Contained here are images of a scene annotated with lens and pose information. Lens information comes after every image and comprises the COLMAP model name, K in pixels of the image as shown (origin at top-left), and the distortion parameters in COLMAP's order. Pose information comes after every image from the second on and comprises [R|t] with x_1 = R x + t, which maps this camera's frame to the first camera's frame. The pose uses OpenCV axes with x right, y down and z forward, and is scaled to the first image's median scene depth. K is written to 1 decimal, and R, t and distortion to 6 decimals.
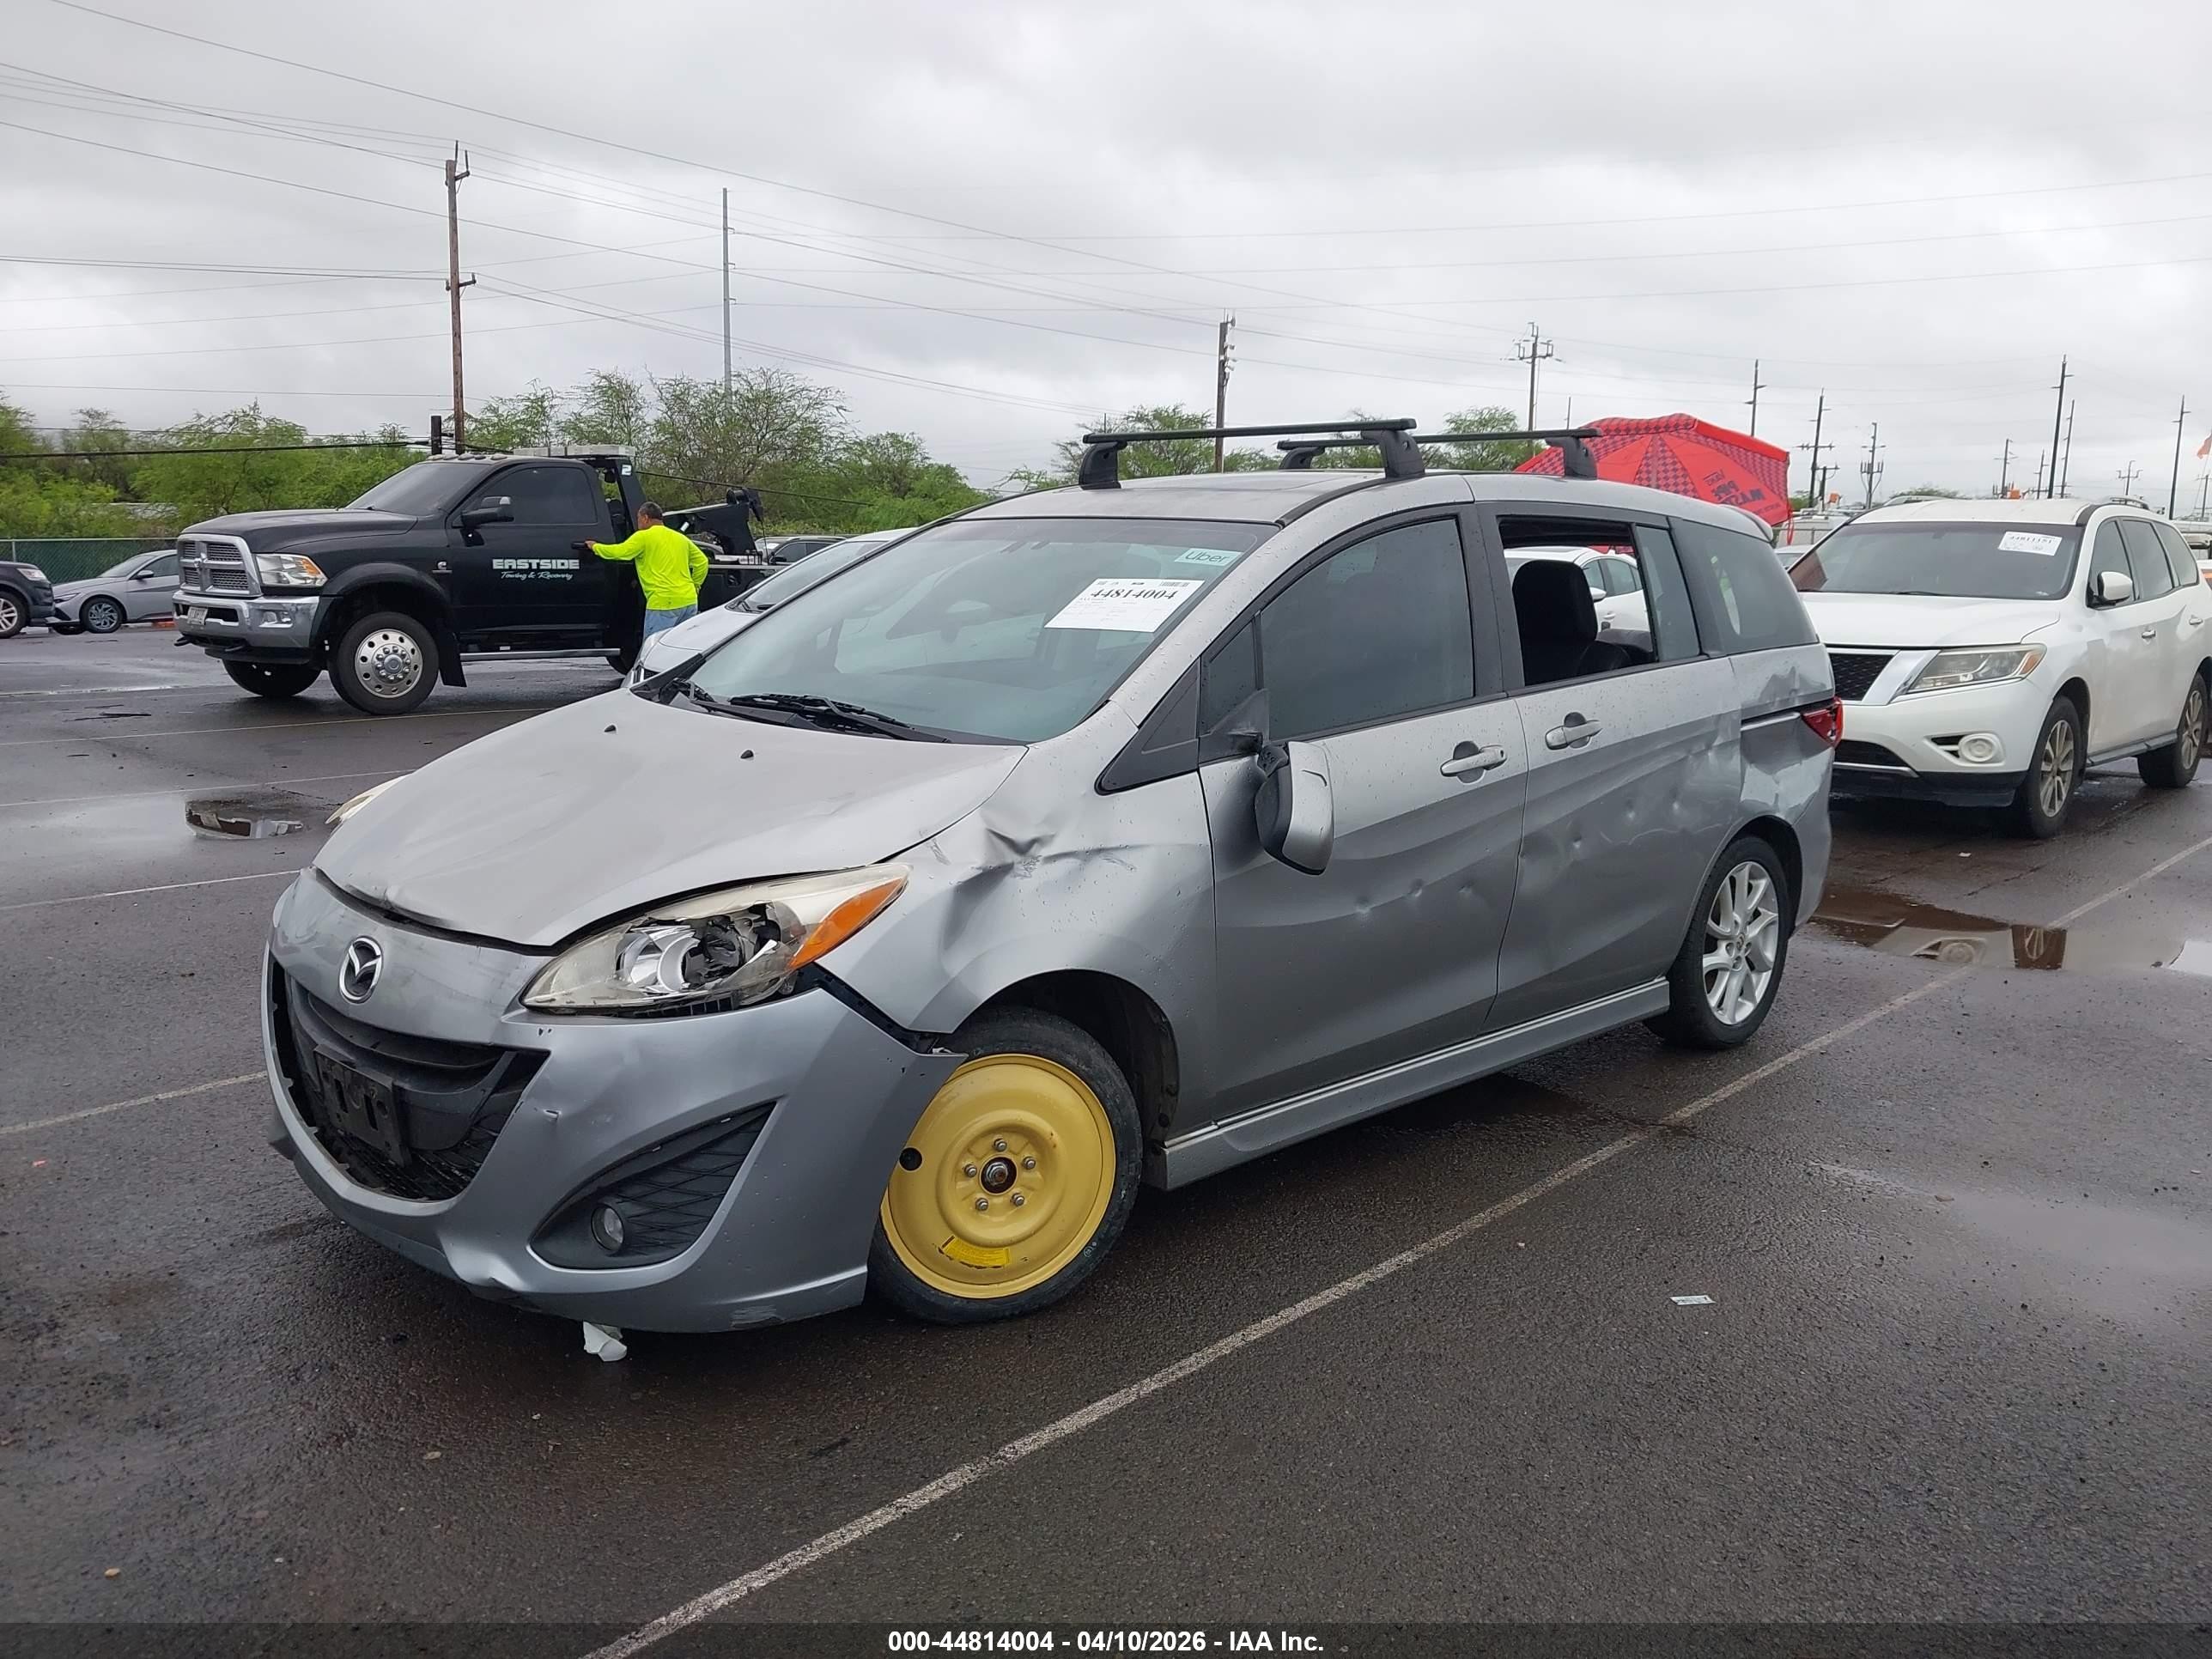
lens RADIAL K [[1719.5, 0, 1093.6], [0, 1719.5, 807.5], [0, 0, 1]] dist [0.103206, -0.229661]
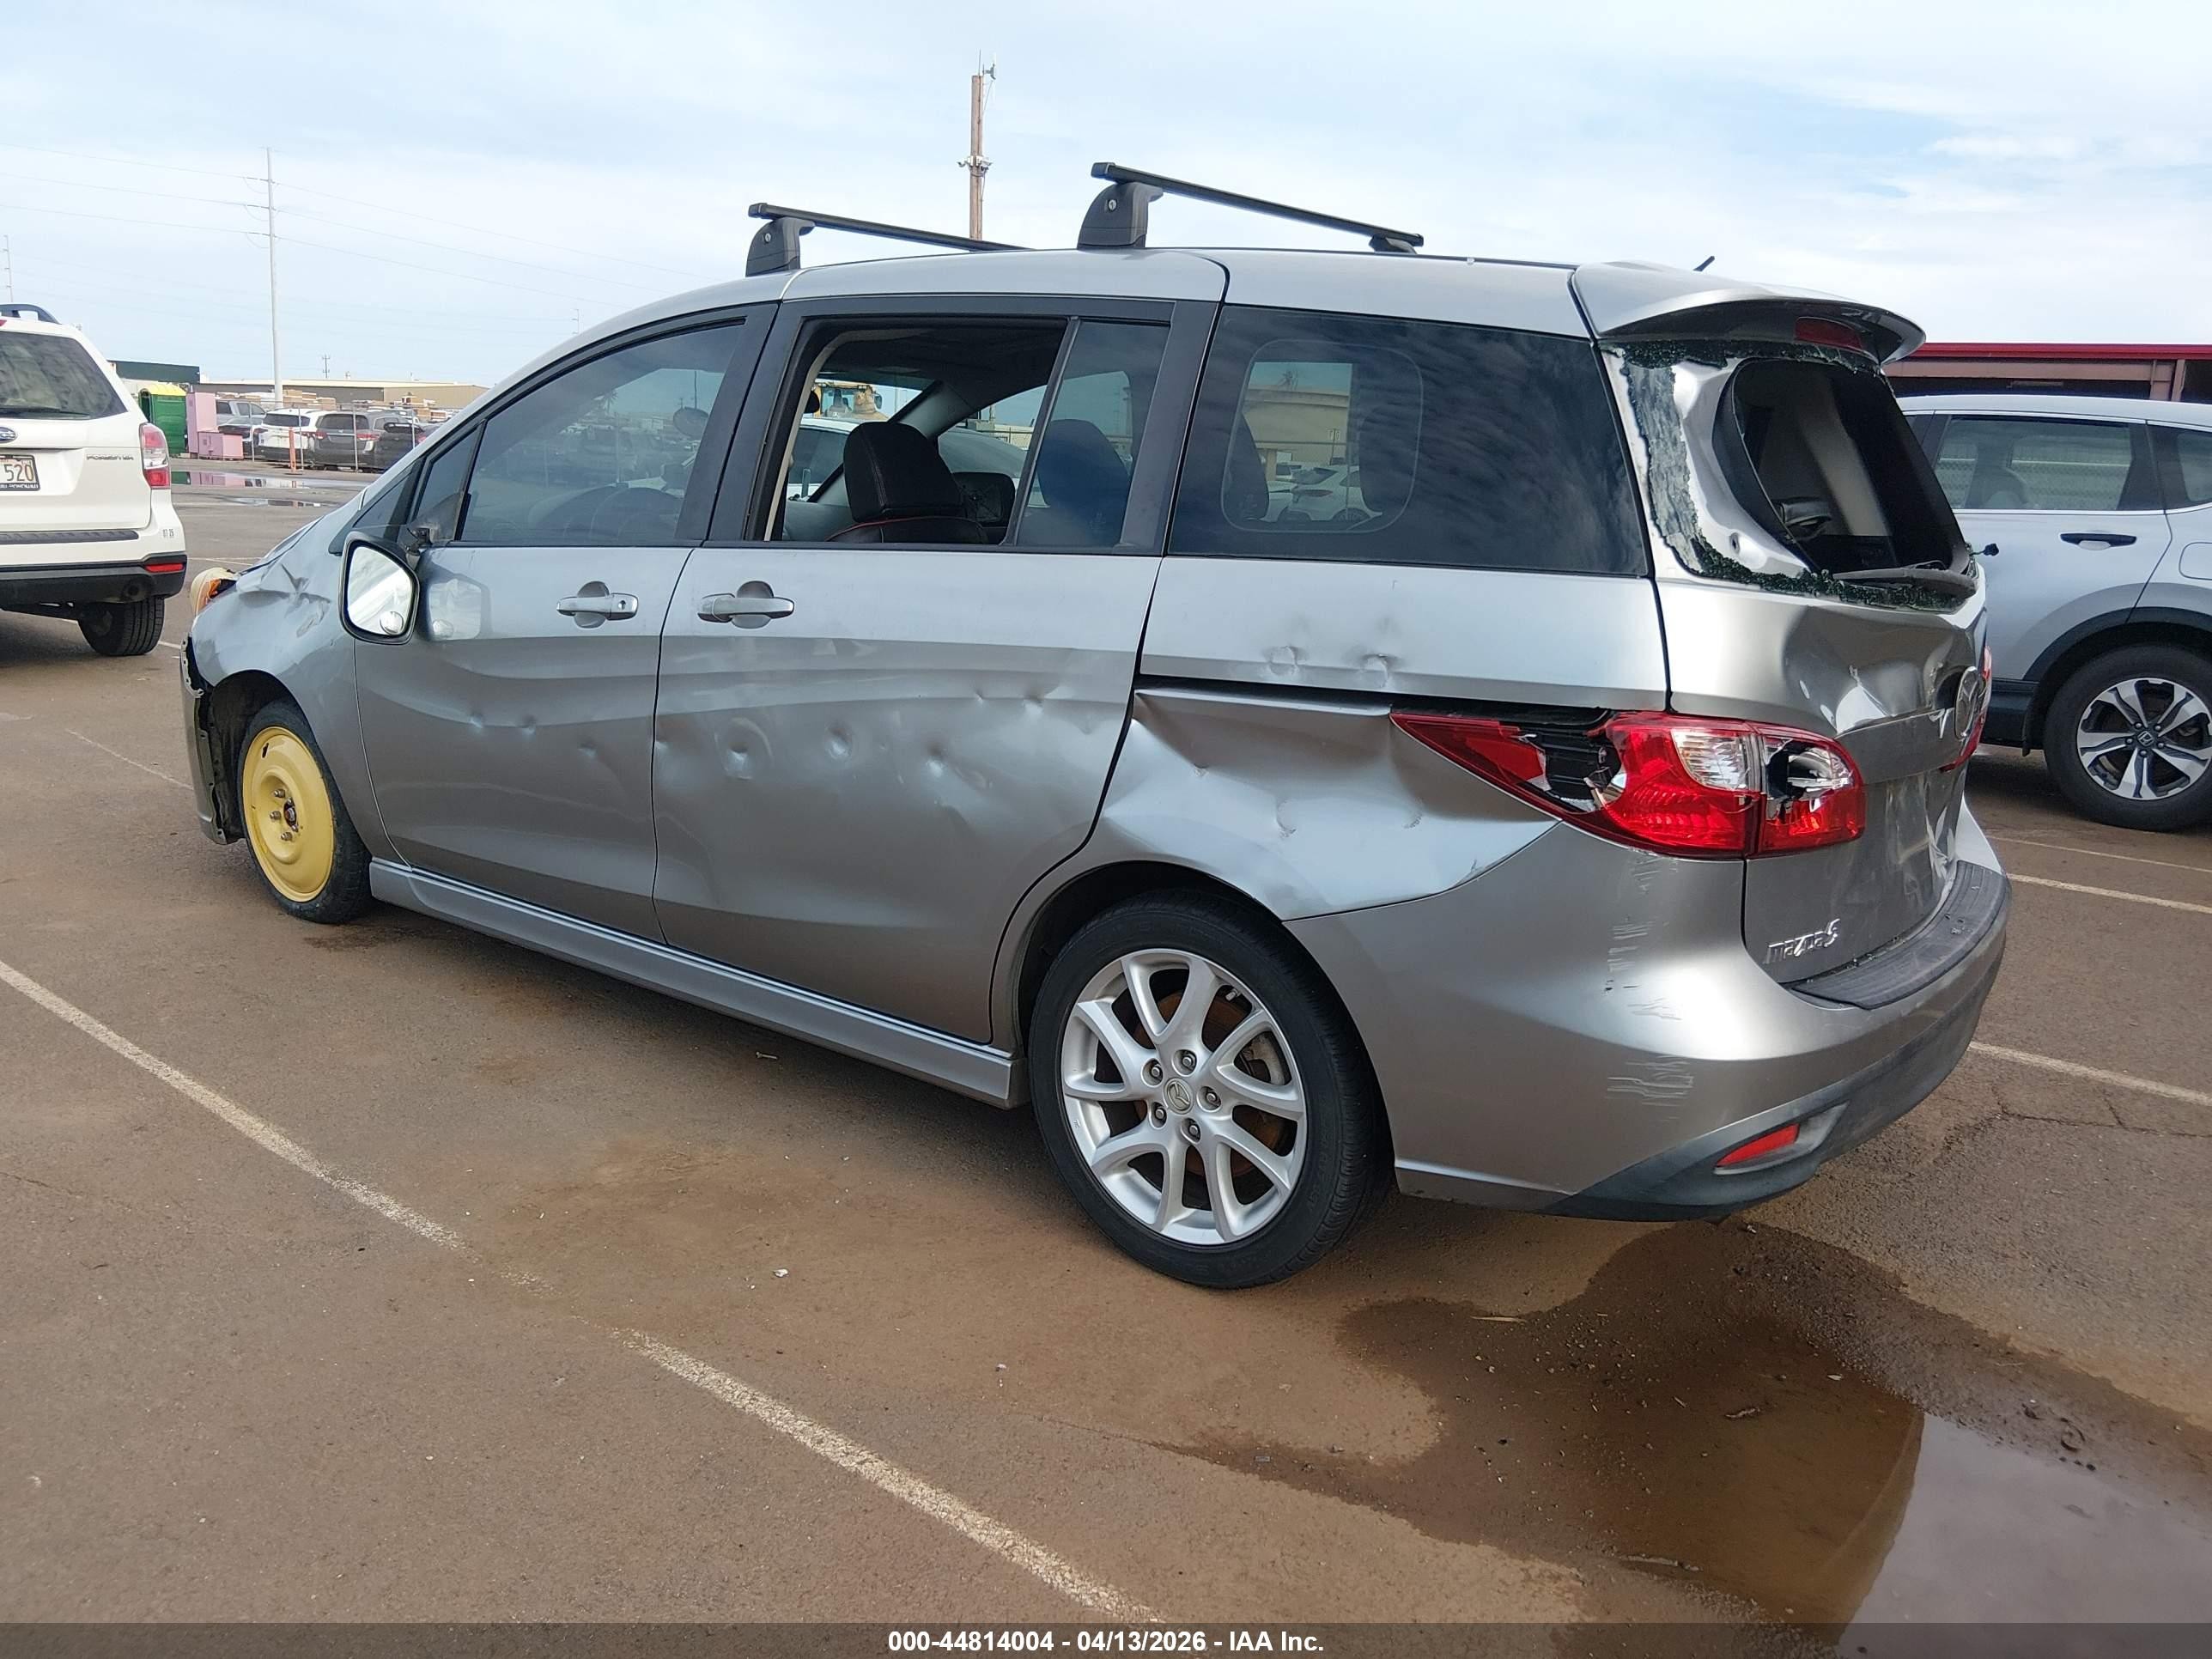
lens RADIAL K [[1663.8, 0, 1128.5], [0, 1663.8, 831.3], [0, 0, 1]] dist [0.104443, -0.187747]
pose [[0.148660, 0.214542, -0.965335, 1.283342], [-0.179374, 0.965839, 0.187031, -0.143403], [0.972484, 0.145352, 0.182065, 1.312977]]
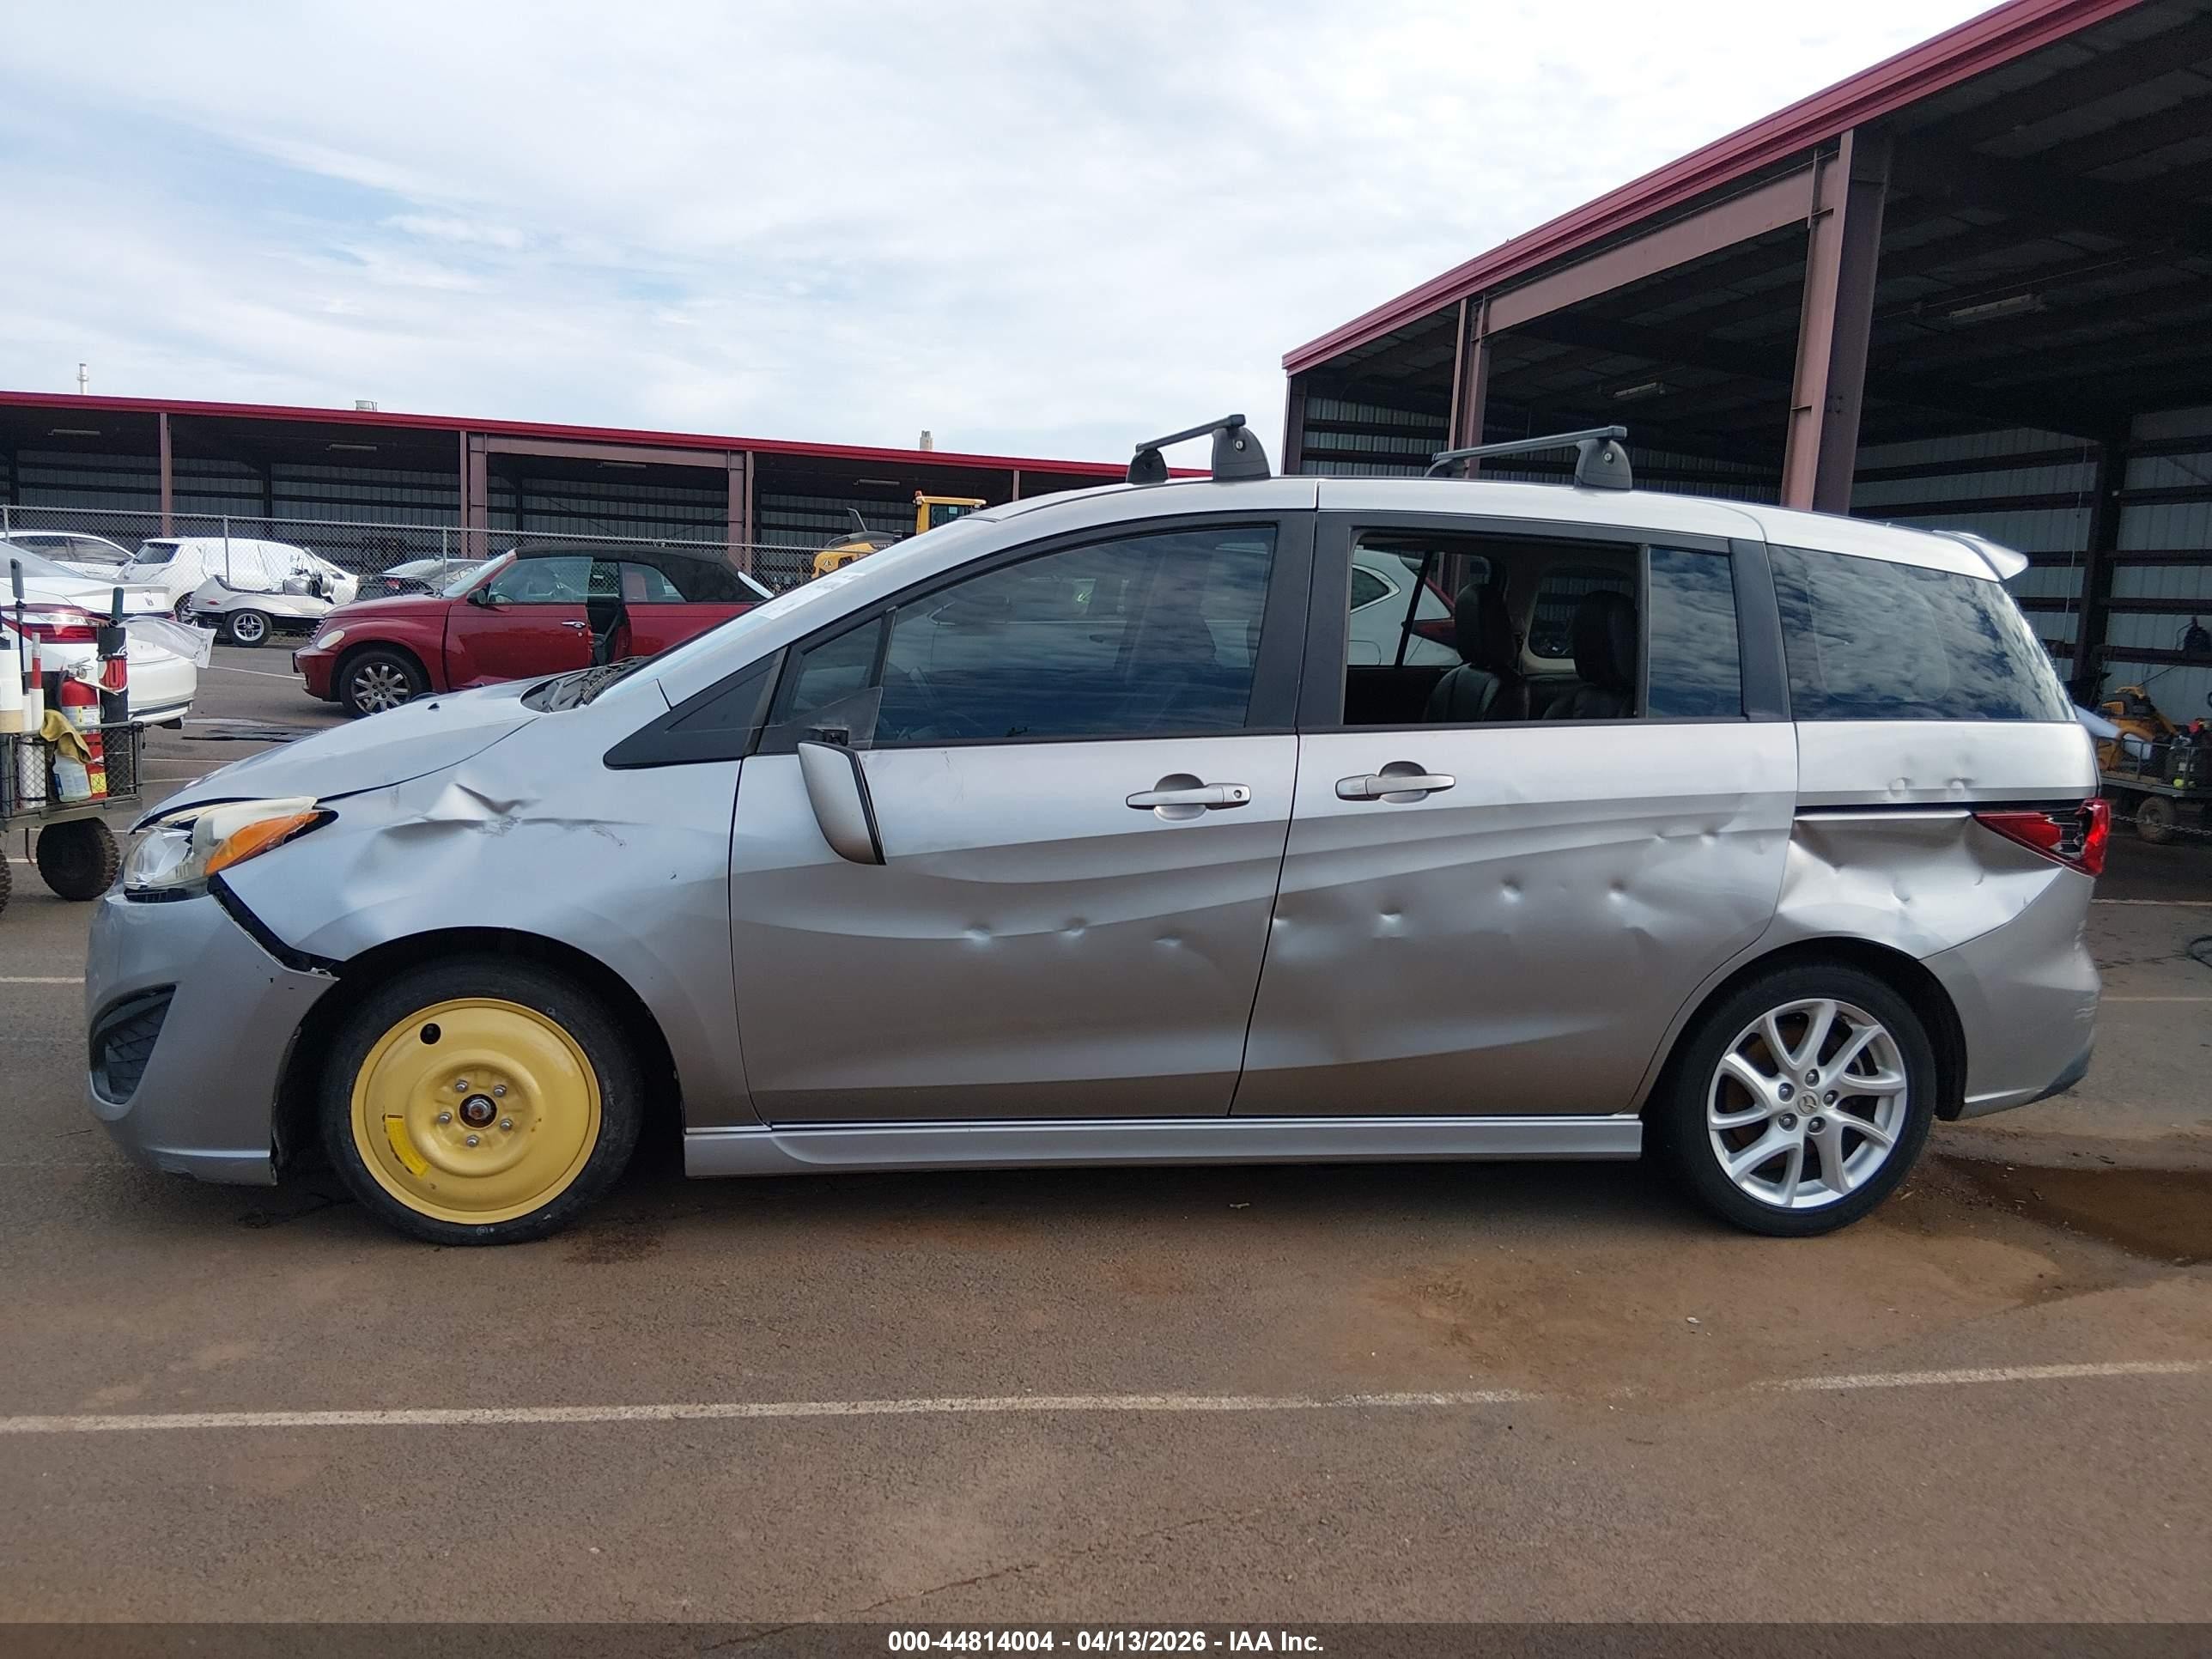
lens RADIAL K [[1663.8, 0, 1128.5], [0, 1663.8, 831.3], [0, 0, 1]] dist [0.104443, -0.187747]
pose [[0.829861, 0.113188, -0.546369, 0.771156], [-0.121087, 0.992405, 0.021675, -0.027993], [0.544673, 0.048171, 0.837264, 0.321477]]
